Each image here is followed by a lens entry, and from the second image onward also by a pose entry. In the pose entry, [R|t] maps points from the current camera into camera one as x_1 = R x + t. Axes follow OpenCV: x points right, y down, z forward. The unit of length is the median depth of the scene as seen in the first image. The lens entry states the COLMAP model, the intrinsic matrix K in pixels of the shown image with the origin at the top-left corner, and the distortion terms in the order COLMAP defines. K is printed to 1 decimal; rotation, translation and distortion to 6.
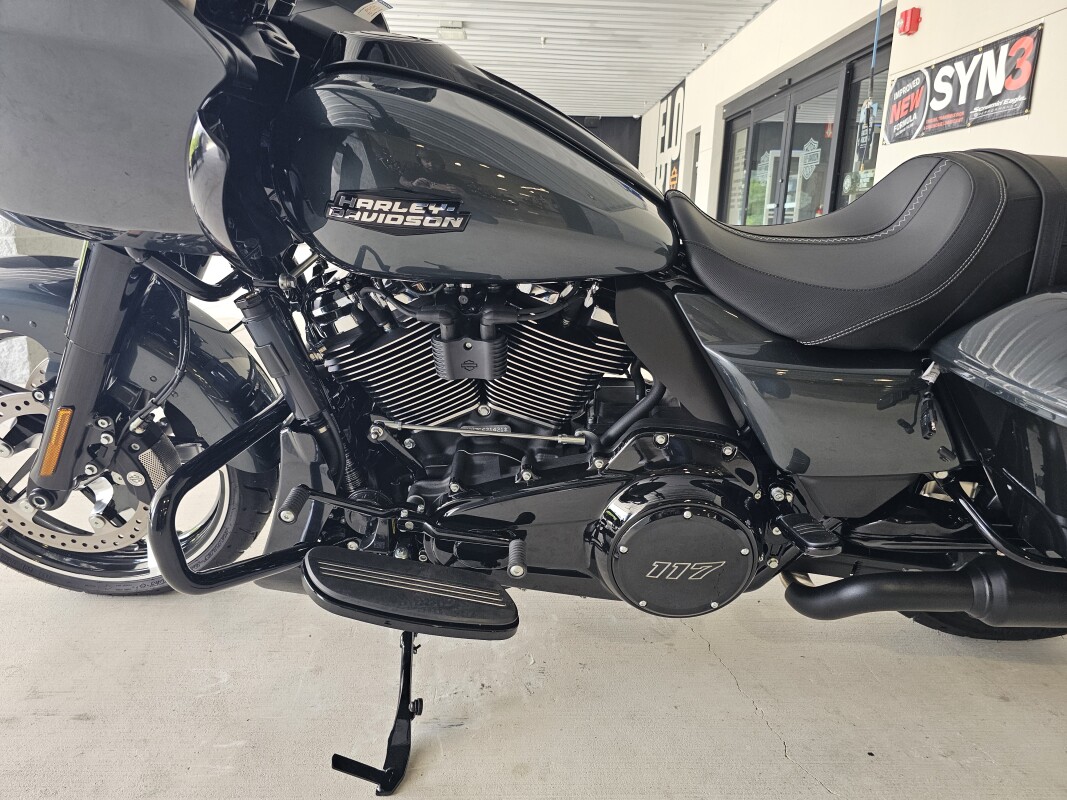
lens RADIAL K [[731.3, 0, 536.1], [0, 731.3, 394.1], [0, 0, 1]] dist [0.027226, -0.024222]
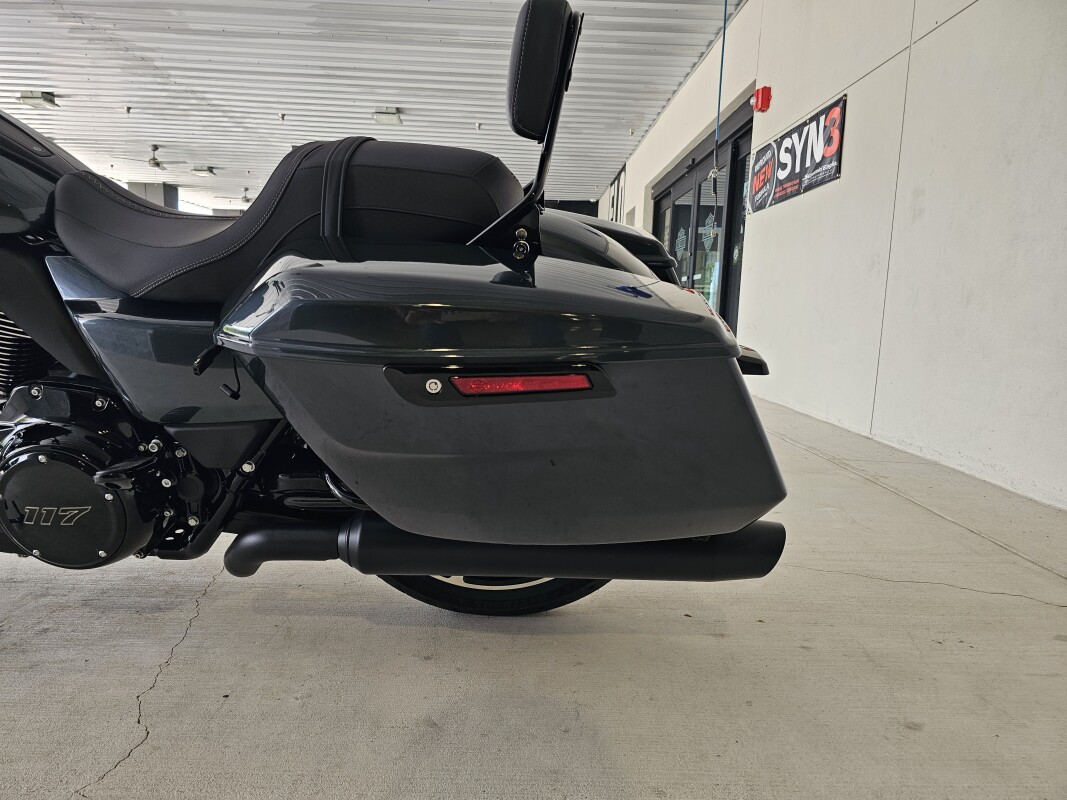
lens RADIAL K [[730.0, 0, 531.7], [0, 730.0, 417.0], [0, 0, 1]] dist [0.005364, -0.000222]
pose [[0.999943, 0.004615, -0.009663, 0.197669], [-0.005401, 0.996536, -0.082983, 0.039938], [0.009247, 0.083031, 0.996504, -0.012759]]
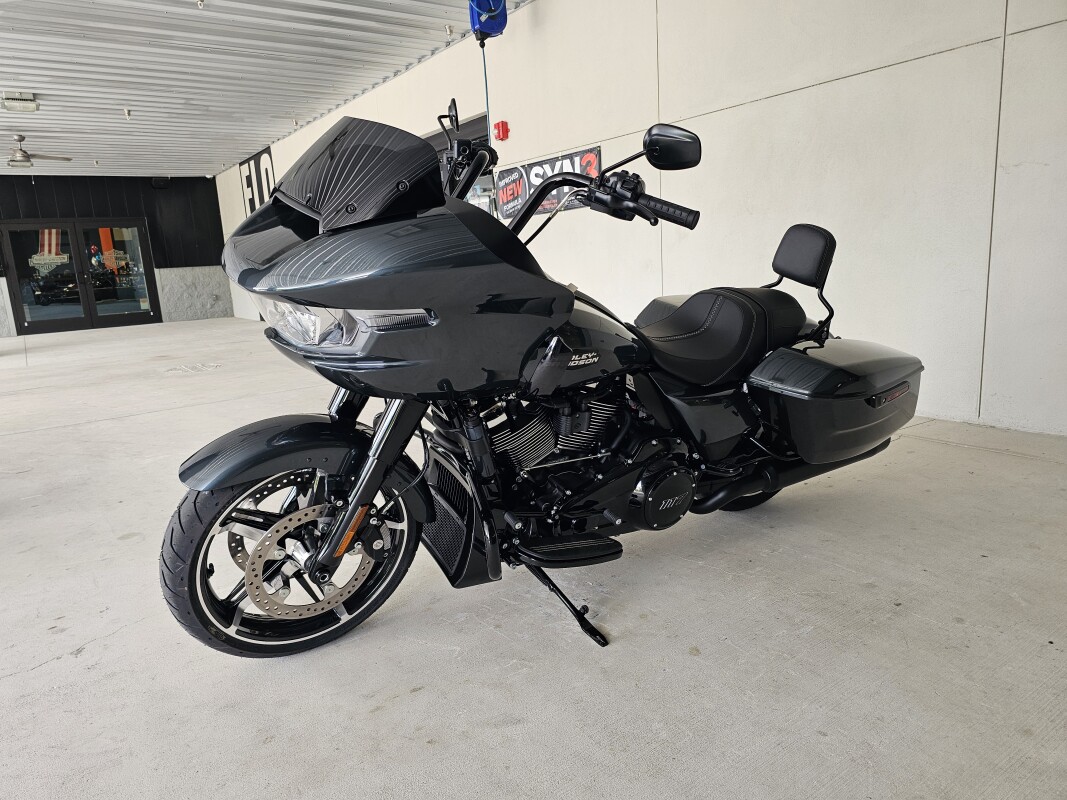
lens RADIAL K [[718.7, 0, 533.5], [0, 718.7, 400.0], [0, 0, 1]] dist [0.070719, -0.078460]
pose [[0.827526, -0.184937, 0.530093, -0.255599], [0.206076, 0.978339, 0.019616, -0.036323], [-0.522238, 0.093007, 0.847713, -0.122733]]
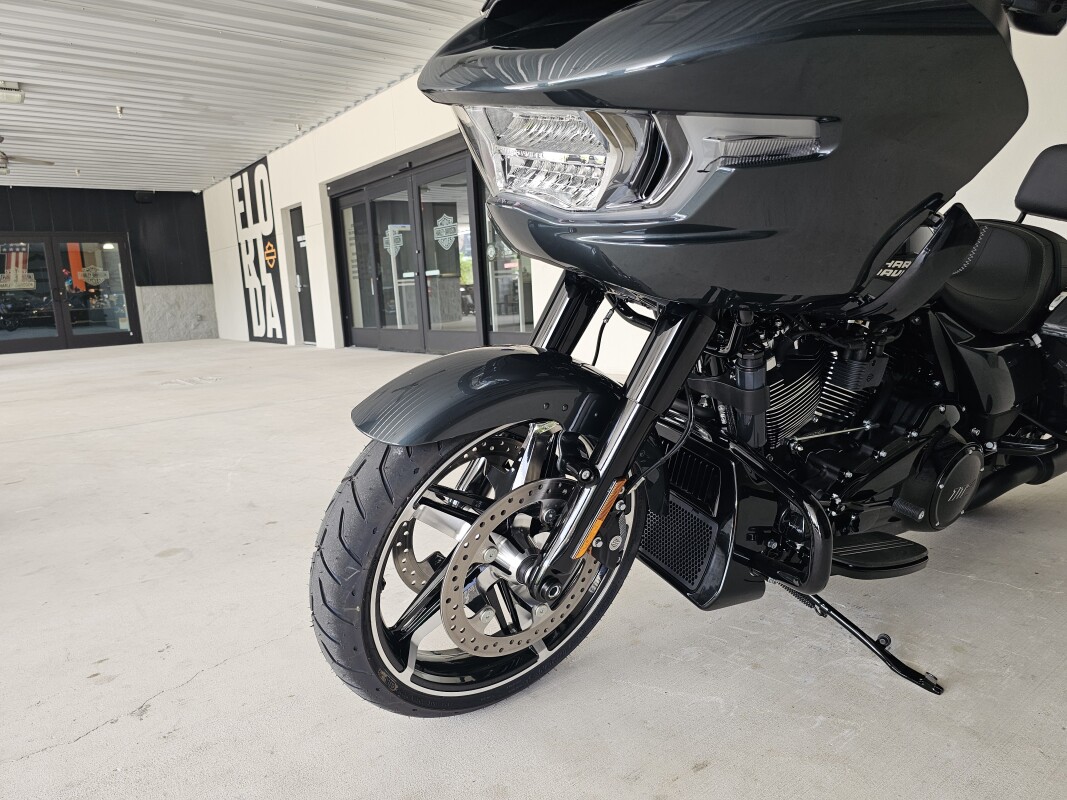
lens RADIAL K [[720.9, 0, 539.1], [0, 720.9, 402.3], [0, 0, 1]] dist [0.053963, -0.058415]
pose [[0.803365, -0.159982, 0.573594, -0.296097], [0.205398, 0.978567, -0.014743, -0.021757], [-0.558942, 0.129659, 0.819007, 0.050093]]
